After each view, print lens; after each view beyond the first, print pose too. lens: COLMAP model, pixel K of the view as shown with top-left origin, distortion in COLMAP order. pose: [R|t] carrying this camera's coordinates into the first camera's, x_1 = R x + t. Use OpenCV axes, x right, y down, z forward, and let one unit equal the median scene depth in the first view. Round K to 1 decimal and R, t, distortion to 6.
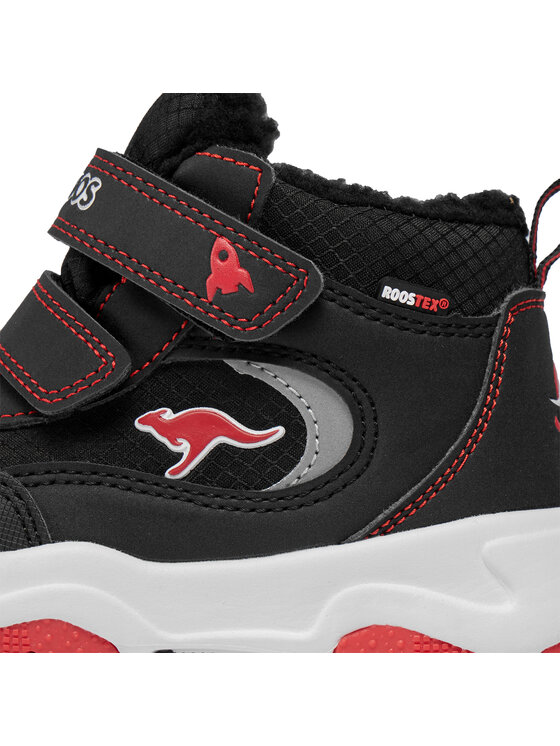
lens RADIAL K [[2824.7, 0, 281.4], [0, 2824.7, 380.9], [0, 0, 1]] dist [0.151936, 0.000000]
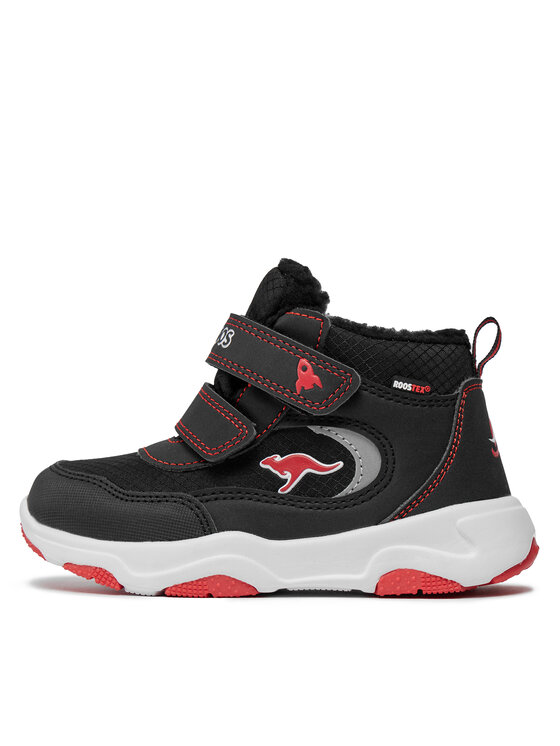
lens RADIAL K [[2029.1, 0, 280.6], [0, 2029.1, 372.0], [0, 0, 1]] dist [-0.024365, 0.000000]
pose [[0.998547, -0.052083, -0.013829, -0.017784], [0.051435, 0.997721, -0.043678, 0.013739], [0.016073, 0.042903, 0.998950, -0.297538]]
